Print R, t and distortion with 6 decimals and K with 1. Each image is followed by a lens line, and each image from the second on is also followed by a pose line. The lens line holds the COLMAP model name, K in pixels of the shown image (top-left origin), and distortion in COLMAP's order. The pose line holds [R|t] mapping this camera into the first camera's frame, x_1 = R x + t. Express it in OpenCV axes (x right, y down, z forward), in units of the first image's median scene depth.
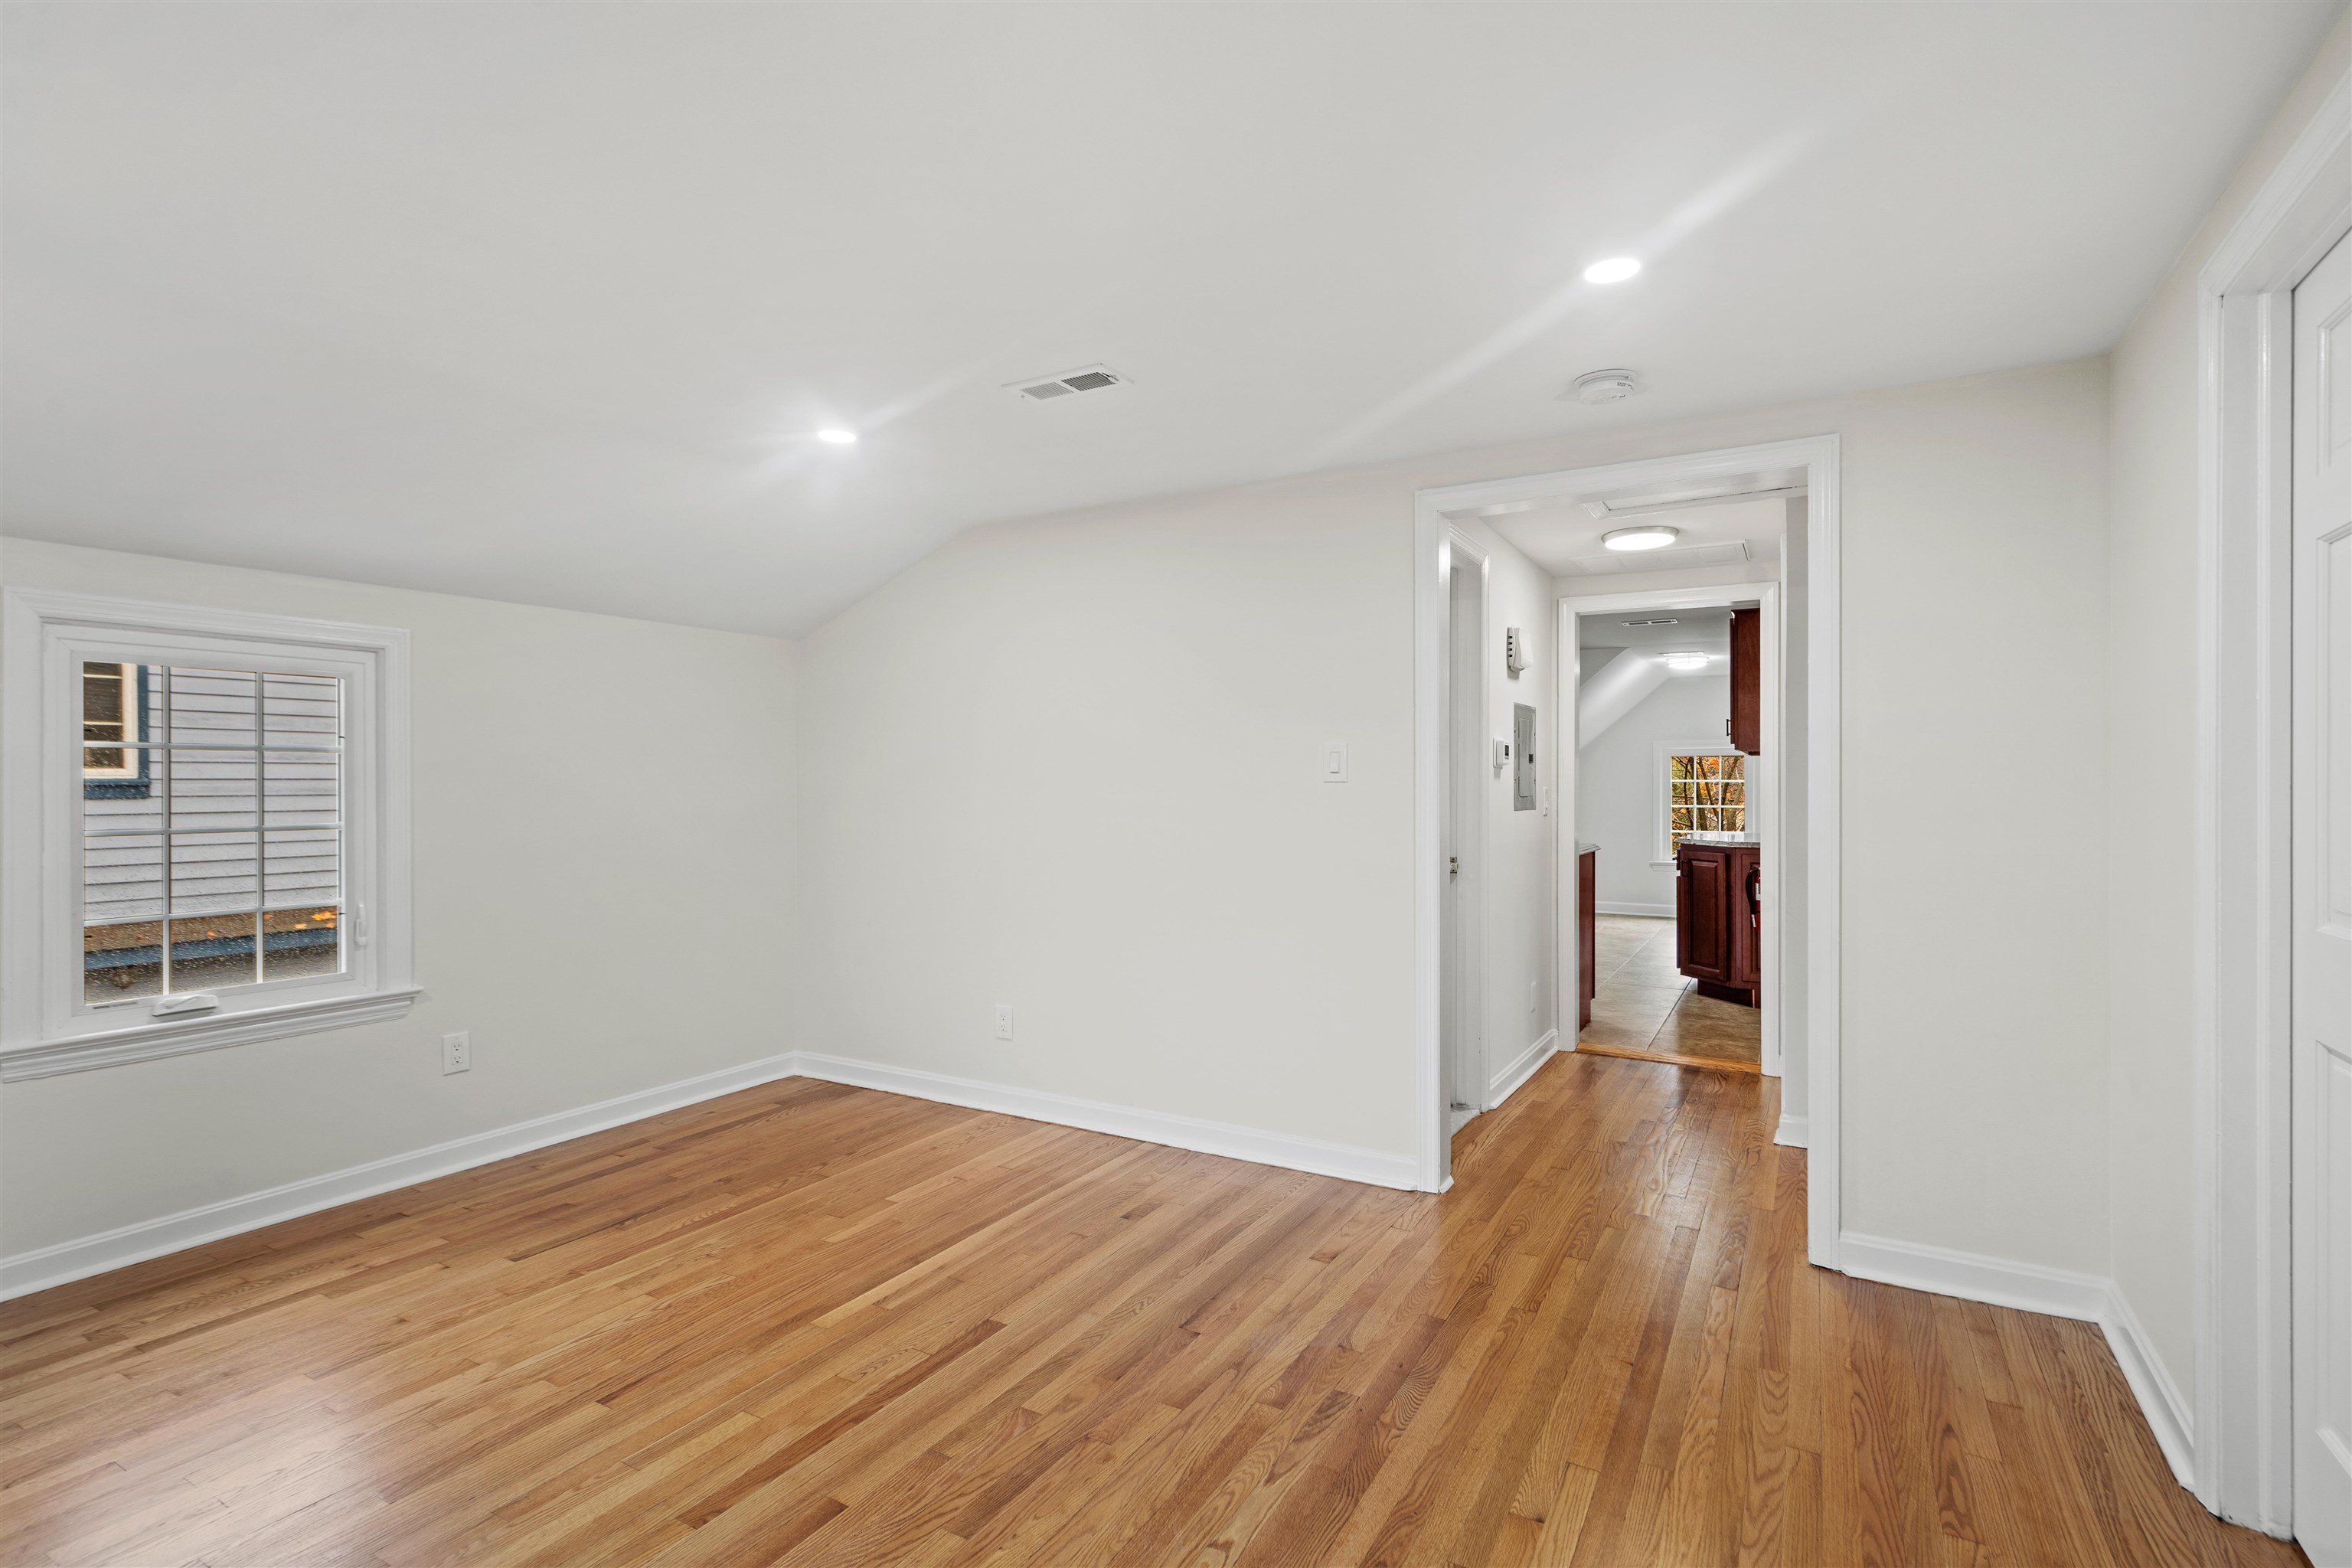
lens RADIAL K [[1123.1, 0, 1179.6], [0, 1123.1, 785.0], [0, 0, 1]] dist [0.001972, 0.000260]
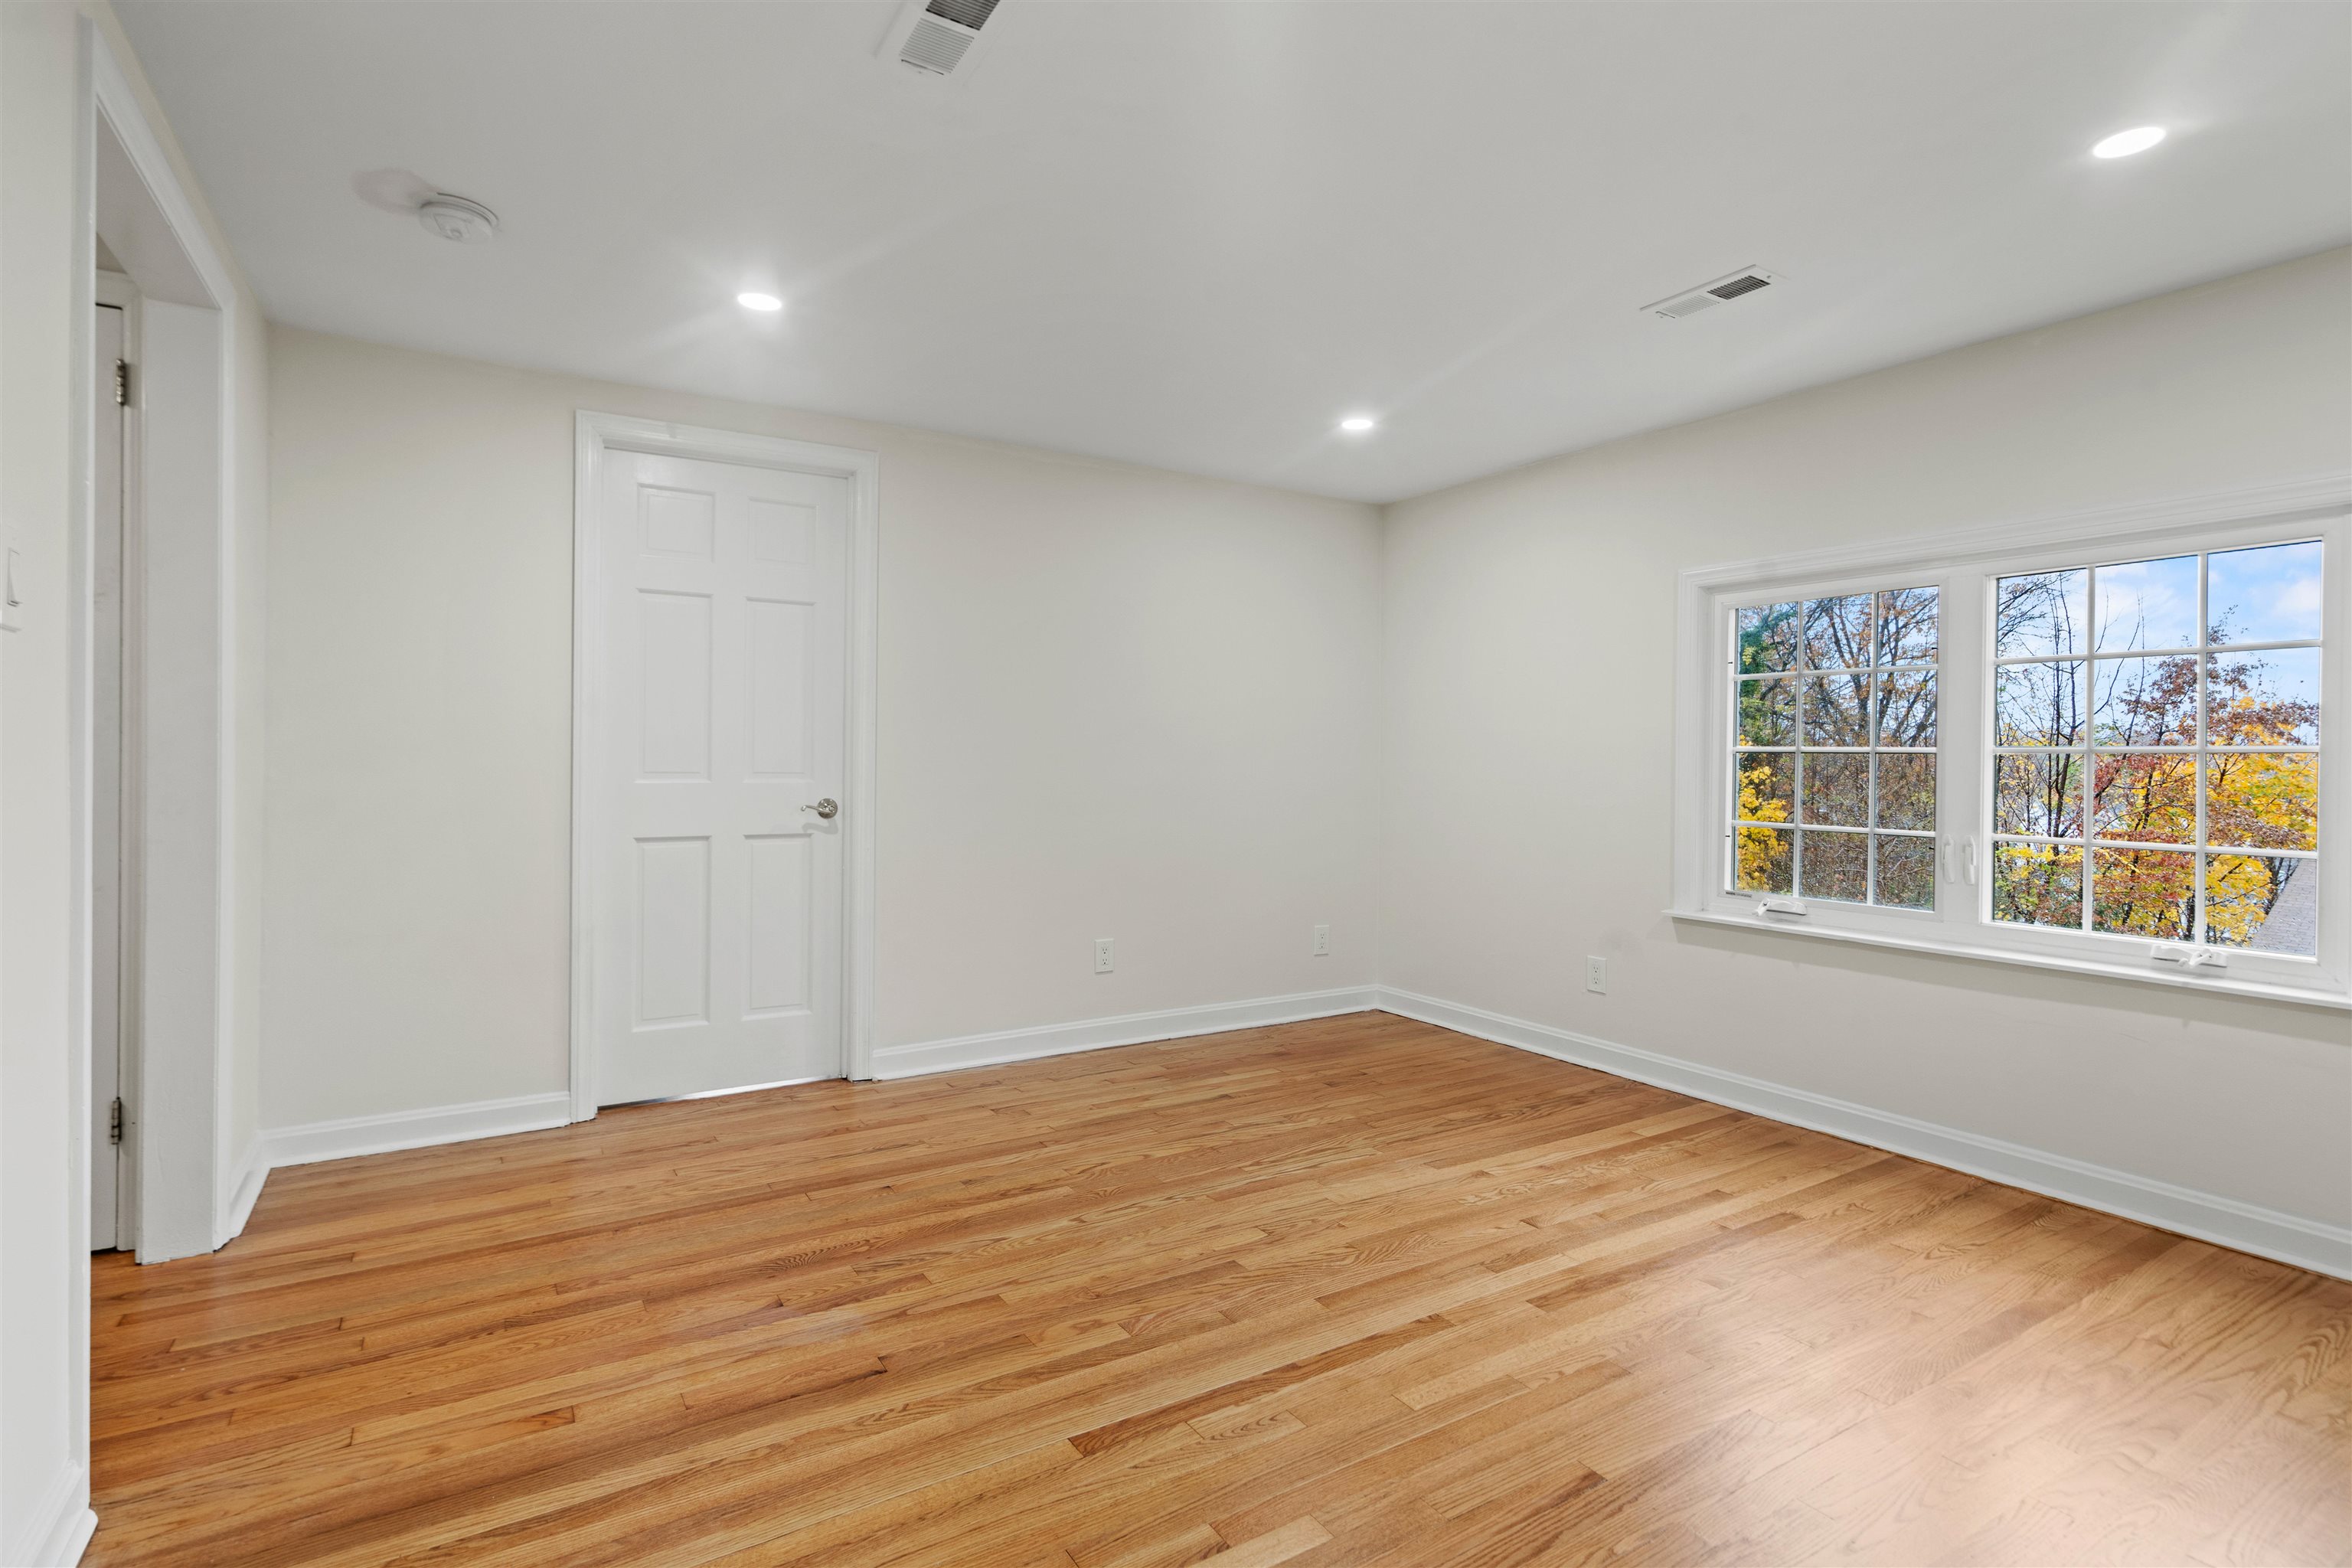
lens RADIAL K [[1146.0, 0, 1179.5], [0, 1146.0, 754.9], [0, 0, 1]] dist [0.003421, 0.000784]
pose [[-0.883089, -0.007958, 0.469138, -0.536988], [-0.007973, 0.999966, 0.001953, 0.046356], [-0.469138, -0.002016, -0.883123, 1.565905]]
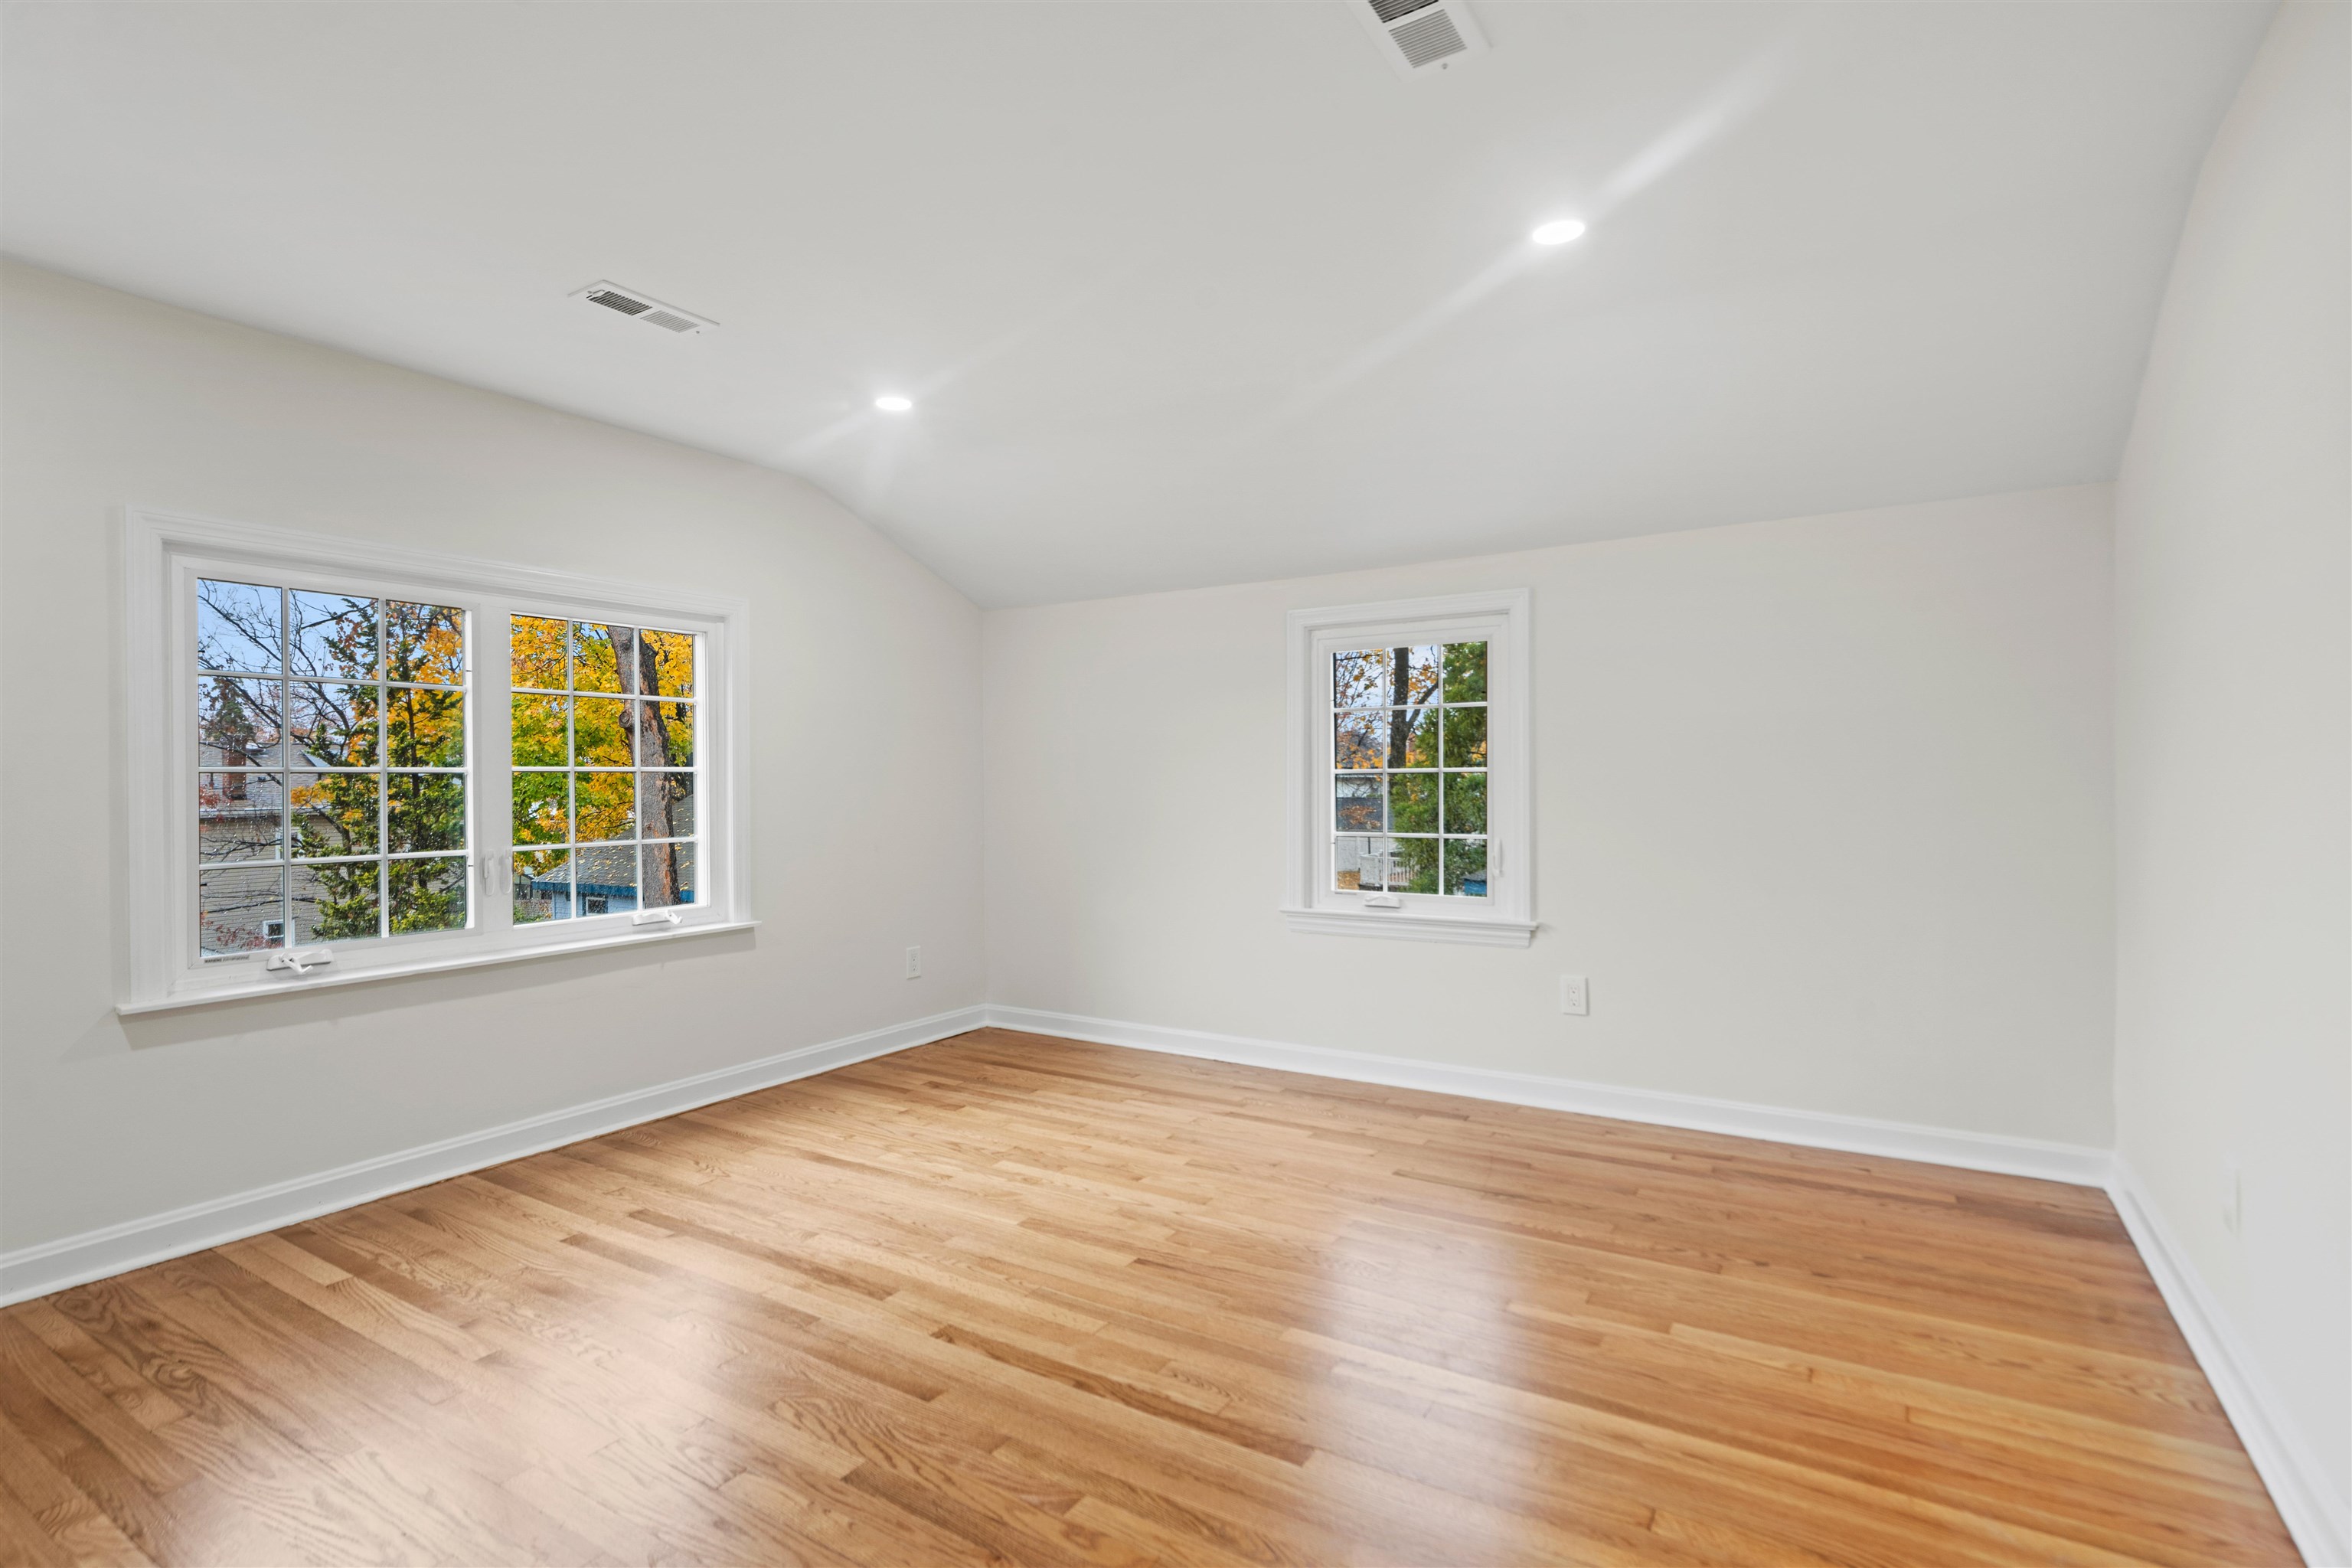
lens RADIAL K [[1123.1, 0, 1179.6], [0, 1123.1, 785.0], [0, 0, 1]] dist [0.001972, 0.000260]
pose [[-0.034347, 0.006464, -0.999389, 0.529143], [0.007418, 0.999953, 0.006213, 0.051823], [0.999382, -0.007200, -0.034393, 0.928244]]
